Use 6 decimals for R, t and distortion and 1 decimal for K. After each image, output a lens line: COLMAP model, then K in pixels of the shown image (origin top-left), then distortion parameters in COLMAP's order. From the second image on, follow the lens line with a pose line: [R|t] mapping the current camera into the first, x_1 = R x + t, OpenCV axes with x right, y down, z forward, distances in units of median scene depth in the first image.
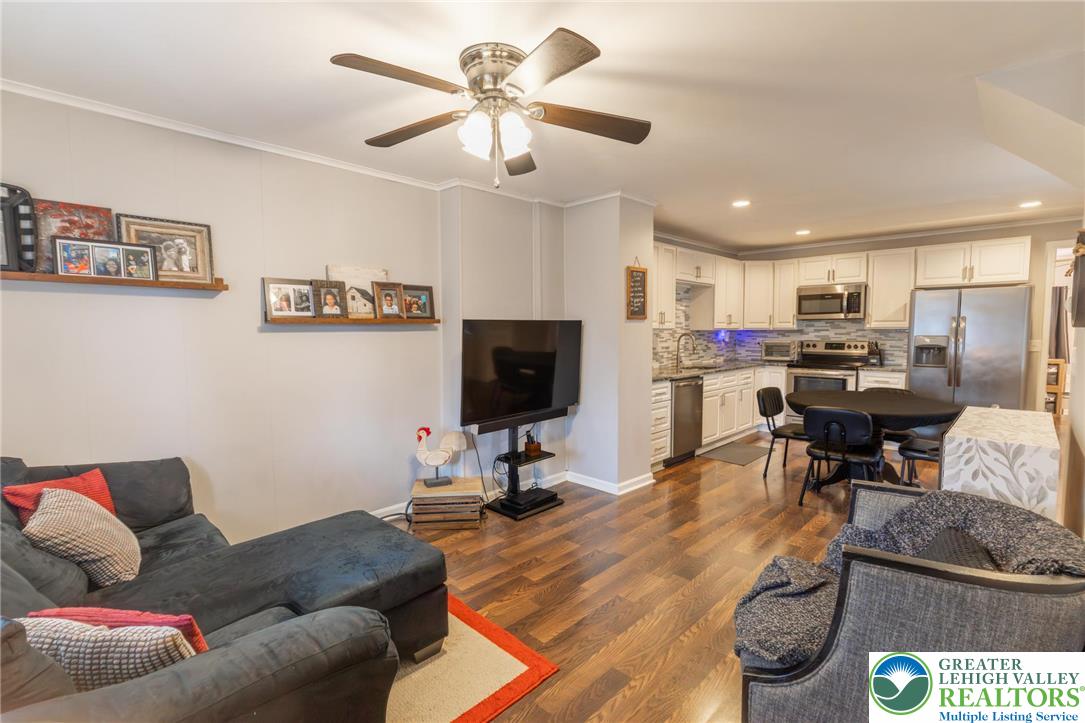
lens RADIAL K [[502.5, 0, 542.5], [0, 502.5, 361.5], [0, 0, 1]] dist [0.002036, 0.000358]
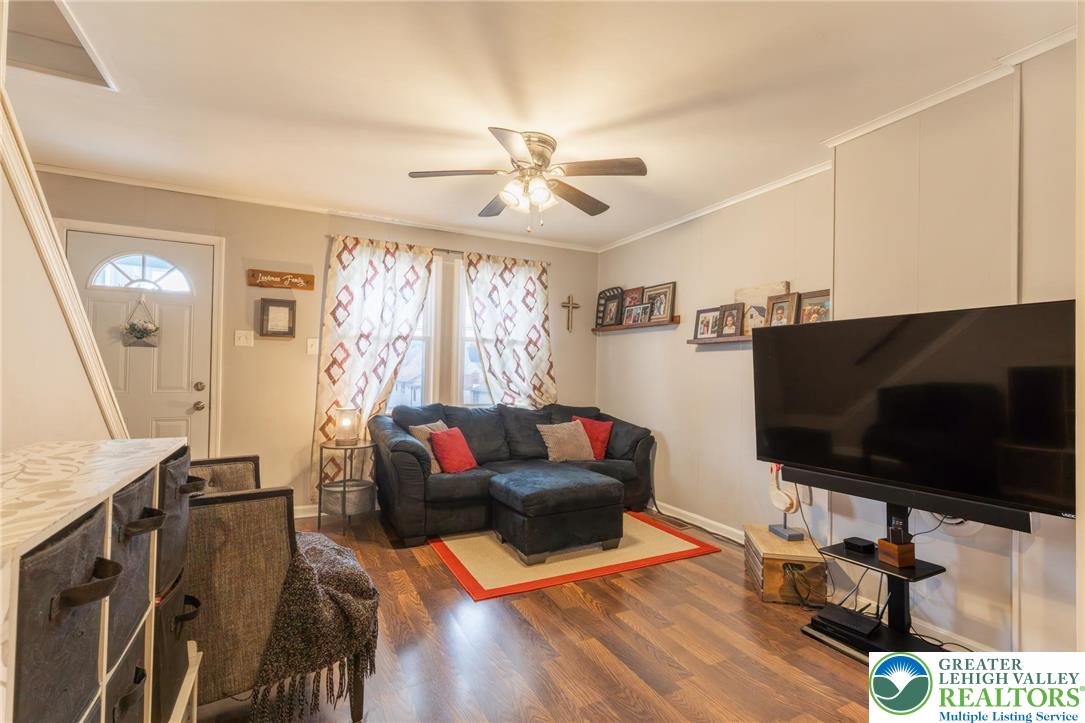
lens RADIAL K [[491.3, 0, 542.5], [0, 491.3, 361.5], [0, 0, 1]] dist [0.000620, 0.000014]
pose [[-0.329484, -0.022962, -0.943882, 0.446698], [-0.080137, 0.996777, 0.003725, -0.002229], [0.940754, 0.076867, -0.330262, 0.587141]]
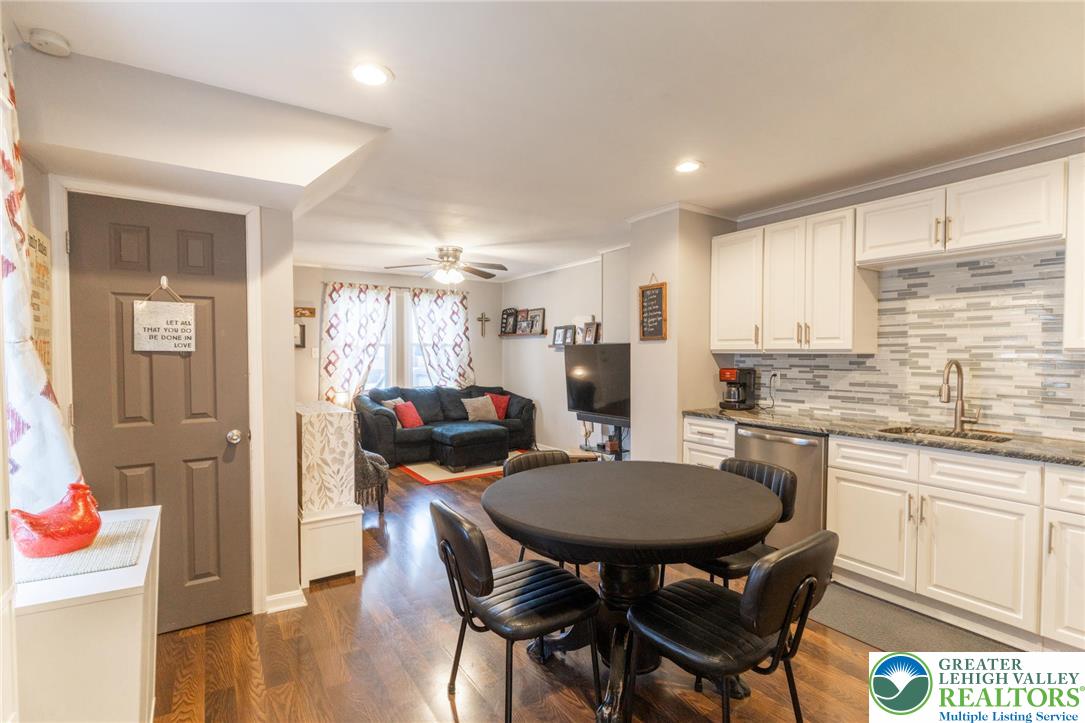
lens RADIAL K [[502.5, 0, 542.5], [0, 502.5, 361.5], [0, 0, 1]] dist [0.002036, 0.000358]
pose [[-0.213104, 0.020253, -0.976820, 0.911900], [-0.065050, 0.997273, 0.034868, -0.050434], [0.974862, 0.070973, -0.211206, 0.794674]]
